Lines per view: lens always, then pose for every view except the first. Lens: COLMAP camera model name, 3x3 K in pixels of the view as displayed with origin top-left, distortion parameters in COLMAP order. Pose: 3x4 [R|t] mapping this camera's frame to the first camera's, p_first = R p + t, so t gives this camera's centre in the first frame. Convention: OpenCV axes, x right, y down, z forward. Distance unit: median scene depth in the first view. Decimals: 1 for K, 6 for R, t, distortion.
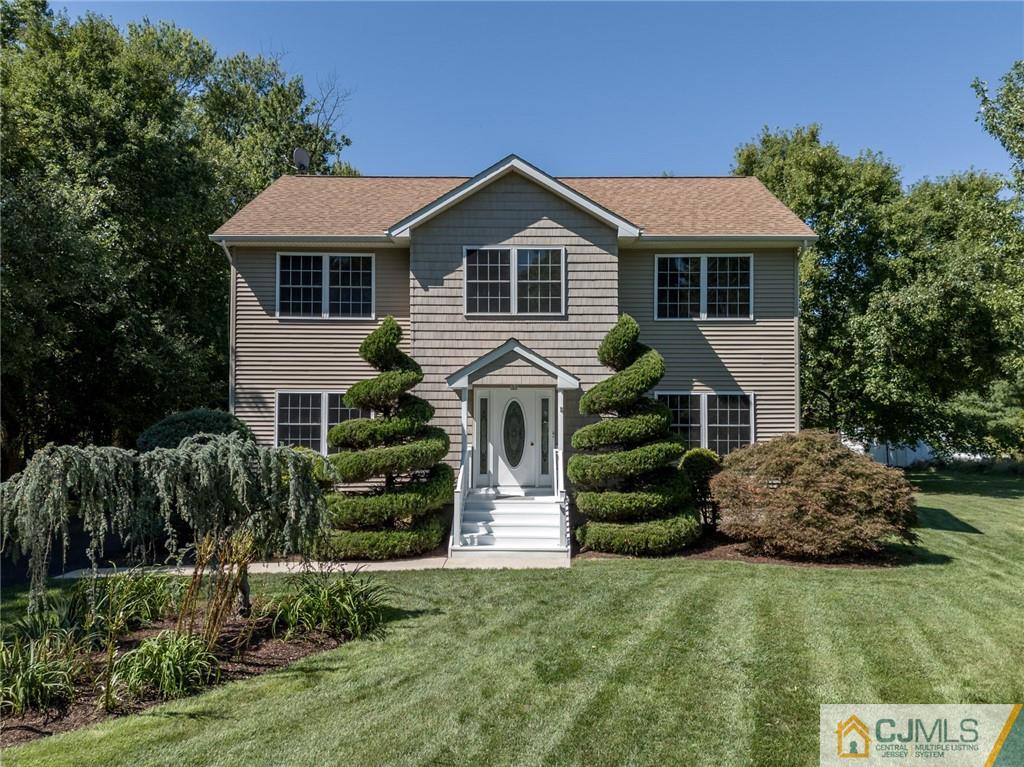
lens RADIAL K [[770.9, 0, 495.4], [0, 770.9, 413.5], [0, 0, 1]] dist [0.054259, -0.042788]
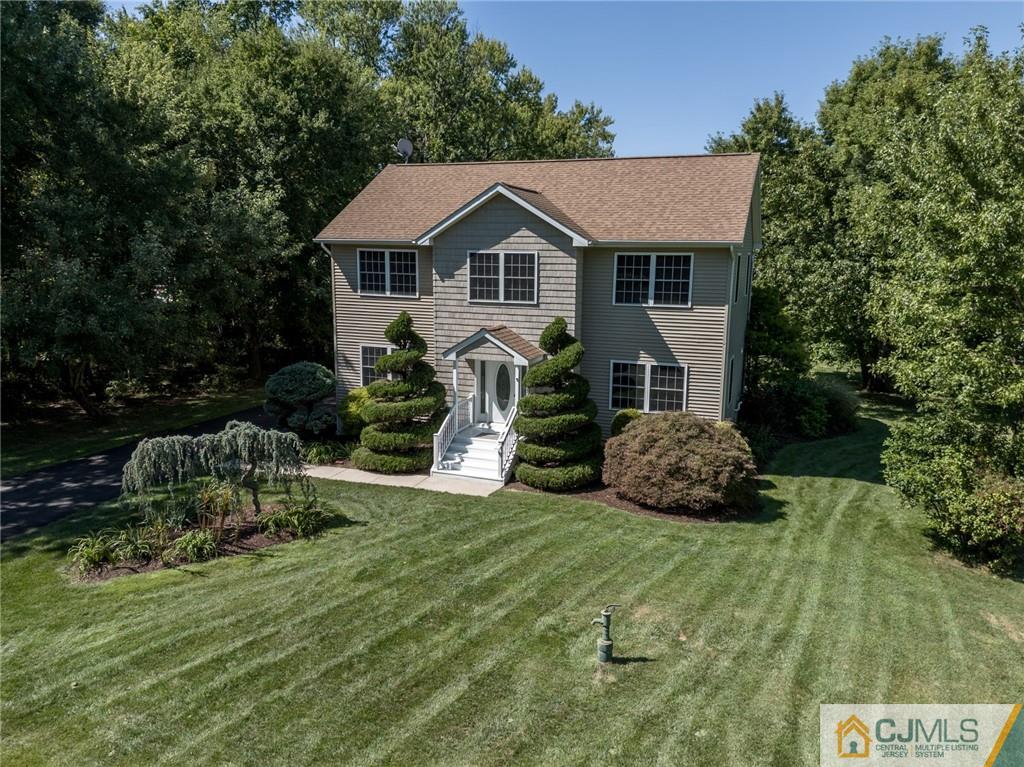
lens RADIAL K [[770.9, 0, 525.0], [0, 770.9, 392.6], [0, 0, 1]] dist [0.054259, -0.042788]
pose [[0.933459, 0.077610, -0.350186, 0.552326], [0.000566, 0.975990, 0.217813, -0.268257], [0.358683, -0.203517, 0.911003, -0.260757]]
